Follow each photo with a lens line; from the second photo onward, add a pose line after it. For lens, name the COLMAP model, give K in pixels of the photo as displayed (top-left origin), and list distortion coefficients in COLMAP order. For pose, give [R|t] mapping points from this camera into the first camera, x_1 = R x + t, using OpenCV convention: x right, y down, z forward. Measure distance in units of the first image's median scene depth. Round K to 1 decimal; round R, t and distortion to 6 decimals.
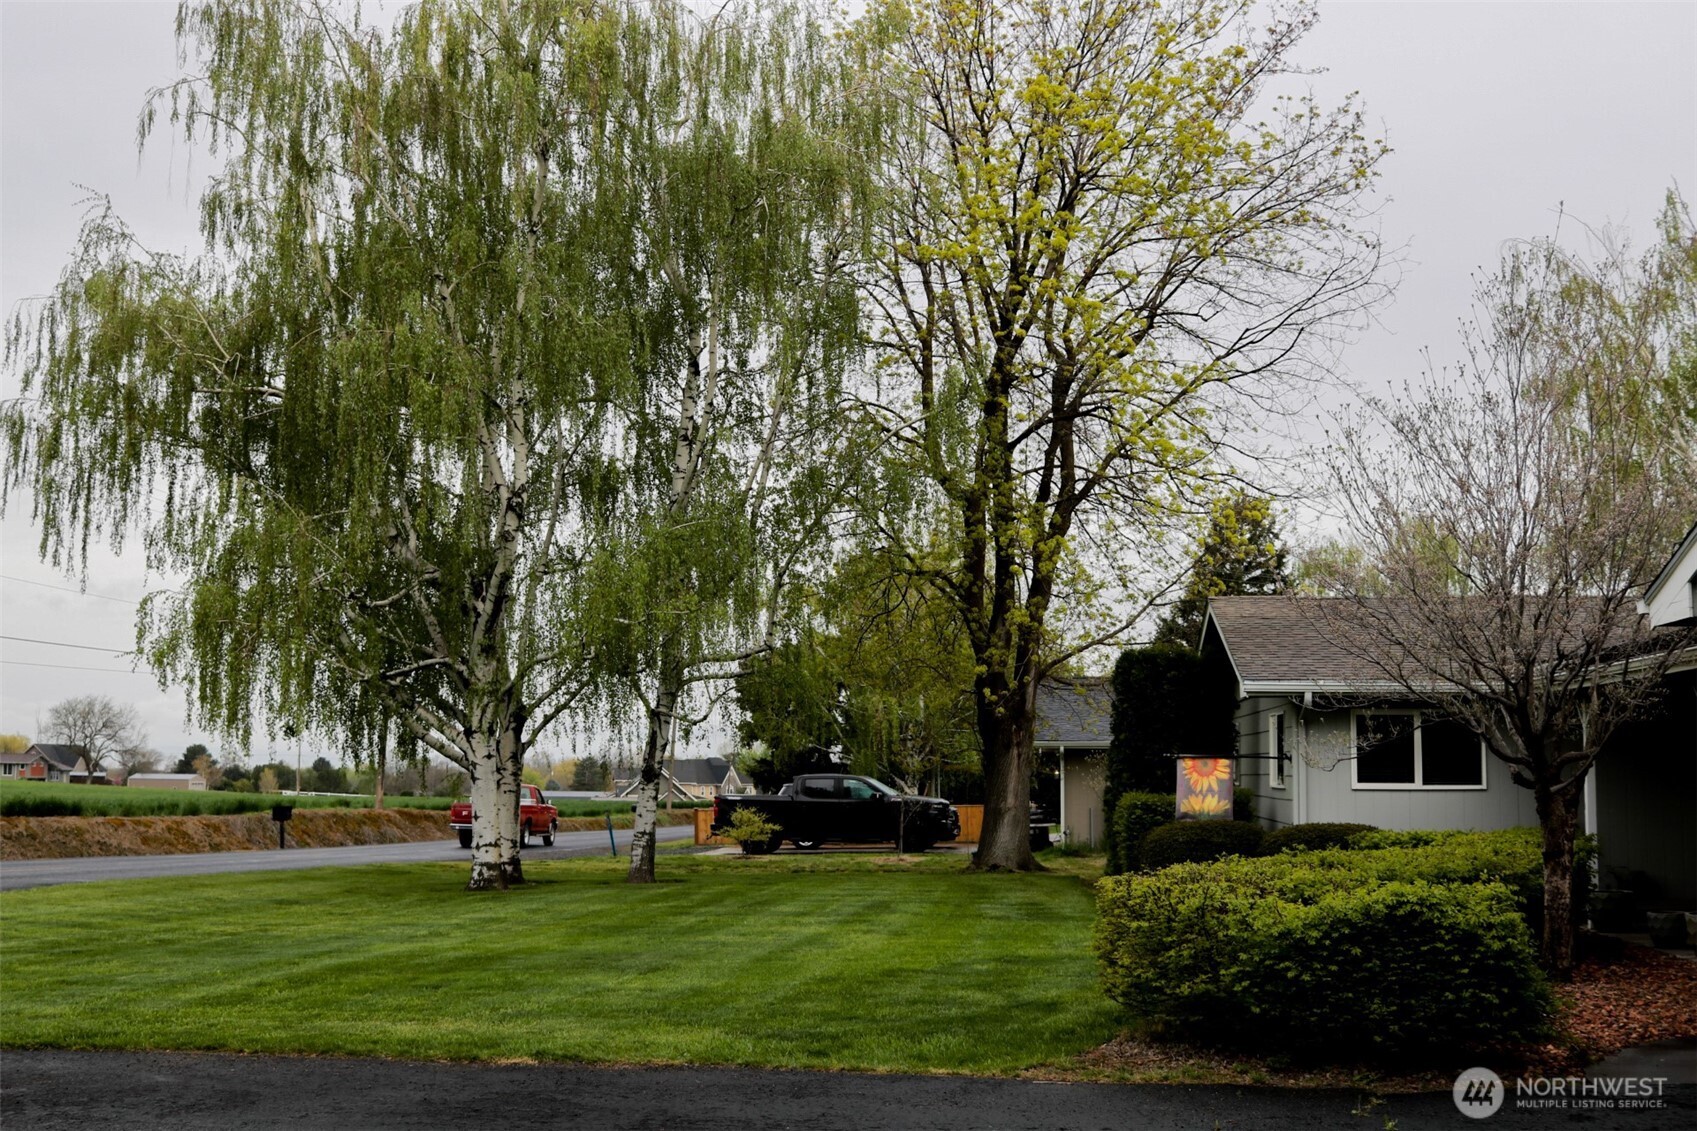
lens RADIAL K [[1923.9, 0, 848.5], [0, 1923.9, 567.5], [0, 0, 1]] dist [-0.073054, 0.000000]
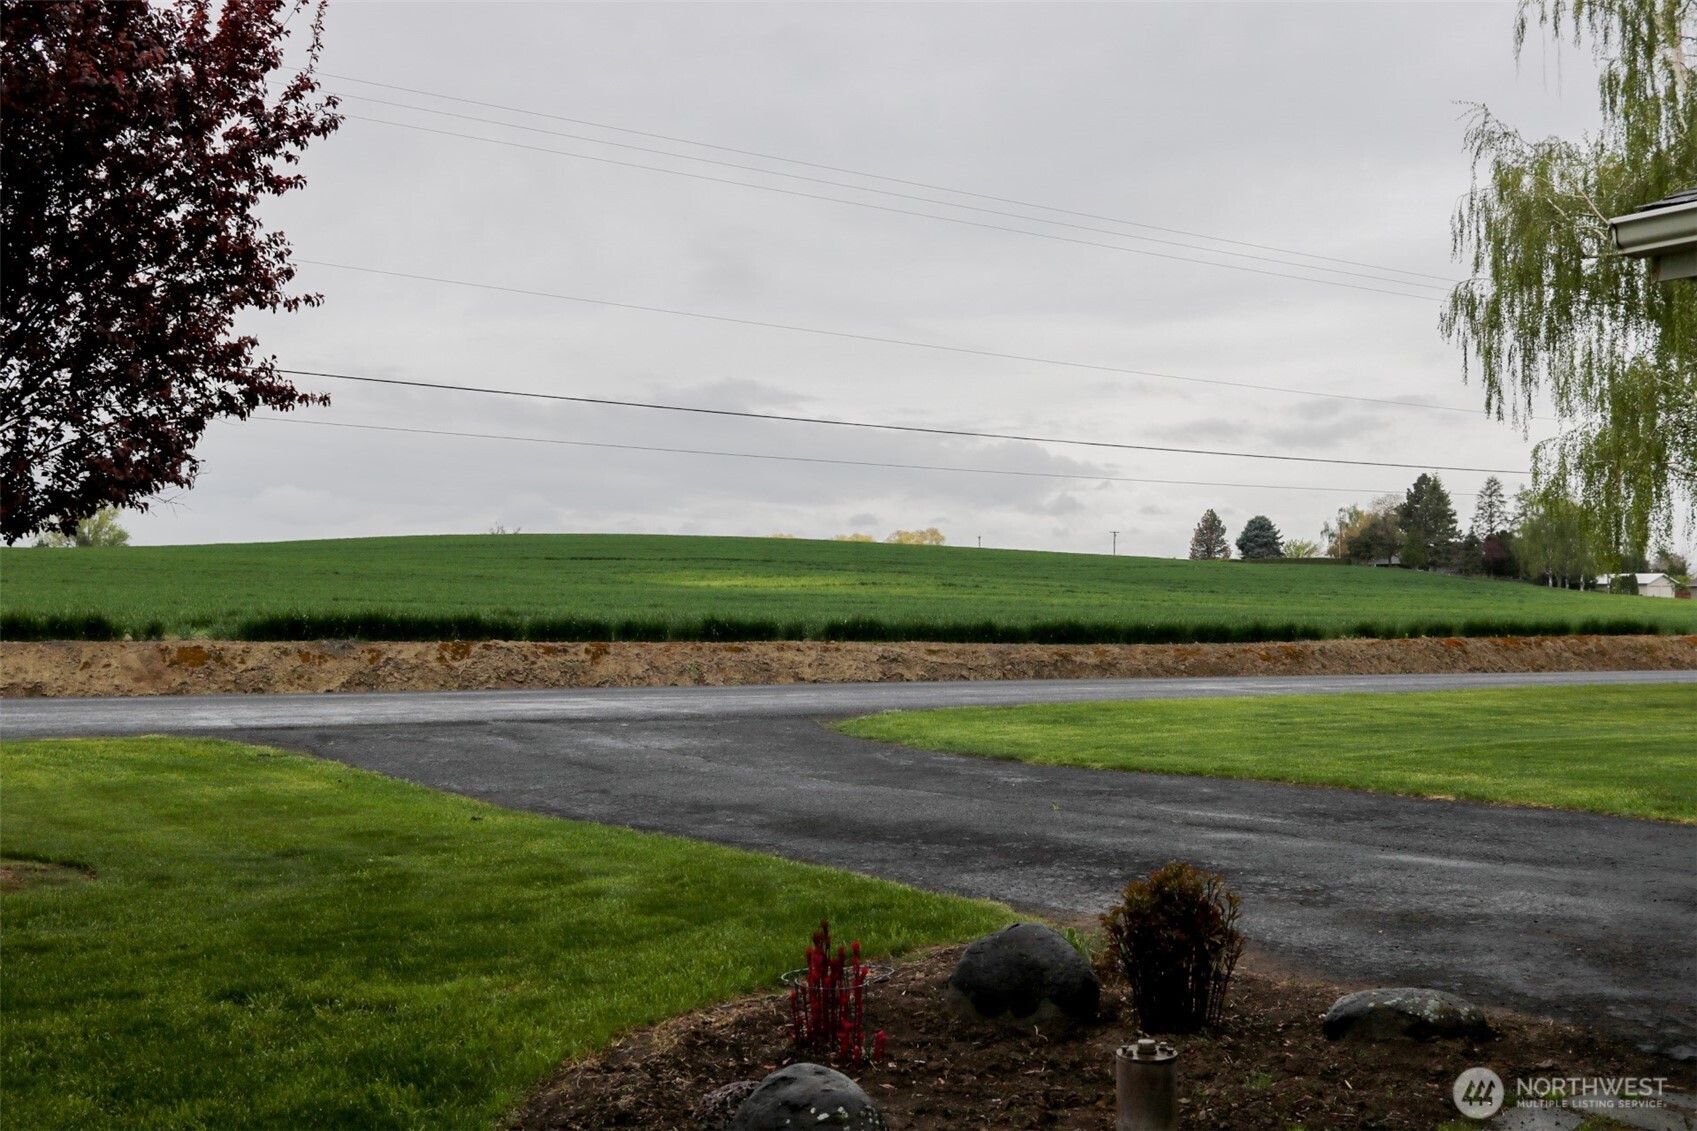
lens RADIAL K [[1923.9, 0, 848.4], [0, 1923.9, 565.9], [0, 0, 1]] dist [-0.073054, 0.000000]
pose [[0.622577, -0.019143, -0.782325, 0.249001], [0.090635, 0.994737, 0.047787, -0.004326], [0.777292, -0.100657, 0.621035, -0.054397]]
